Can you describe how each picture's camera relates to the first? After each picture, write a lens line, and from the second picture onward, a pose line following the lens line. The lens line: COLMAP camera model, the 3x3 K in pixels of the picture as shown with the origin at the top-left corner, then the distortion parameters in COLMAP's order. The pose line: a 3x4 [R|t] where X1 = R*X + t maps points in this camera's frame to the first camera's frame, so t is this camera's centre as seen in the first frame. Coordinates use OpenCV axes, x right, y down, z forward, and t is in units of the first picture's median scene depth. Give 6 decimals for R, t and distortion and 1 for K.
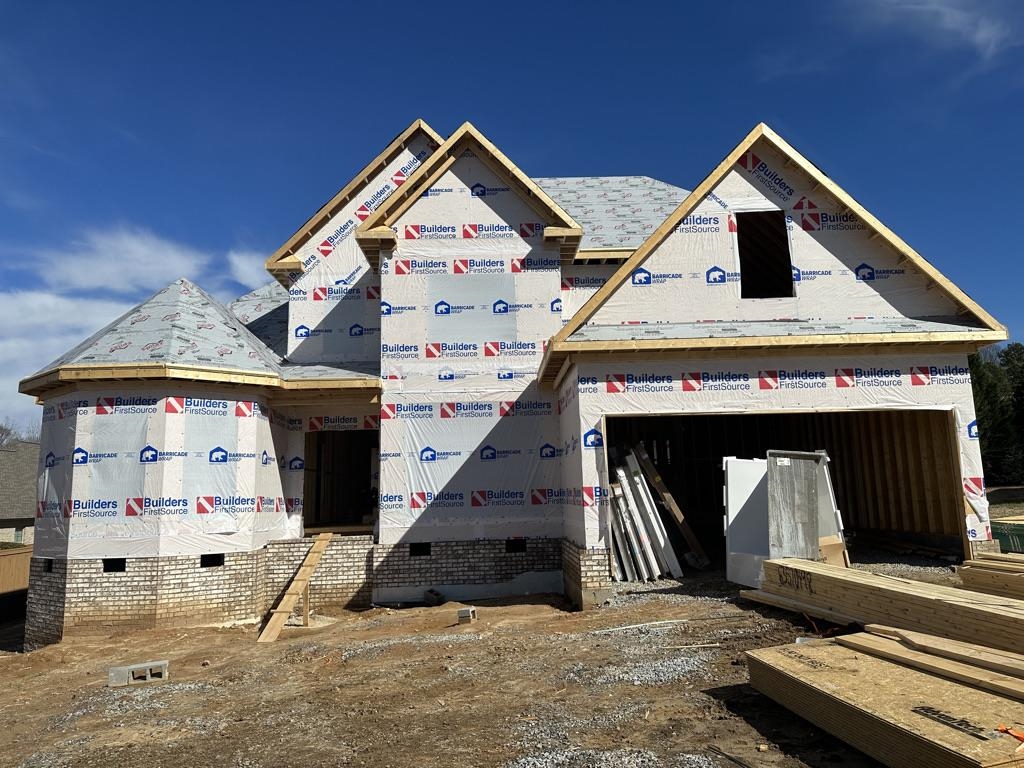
lens RADIAL K [[738.5, 0, 511.1], [0, 738.5, 393.5], [0, 0, 1]] dist [0.155276, -0.271493]
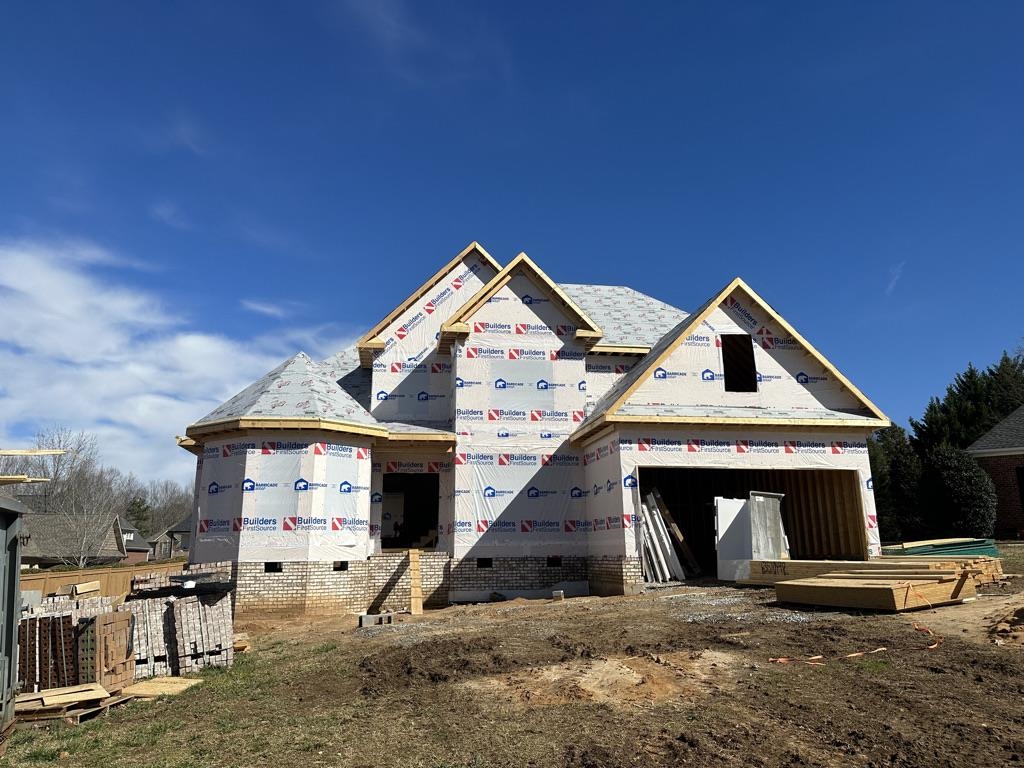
lens RADIAL K [[738.5, 0, 511.1], [0, 738.5, 393.5], [0, 0, 1]] dist [0.155276, -0.271493]
pose [[0.990907, 0.045017, 0.126795, -0.285141], [-0.034966, 0.996148, -0.080411, 0.011927], [-0.129926, 0.075247, 0.988664, -0.395008]]
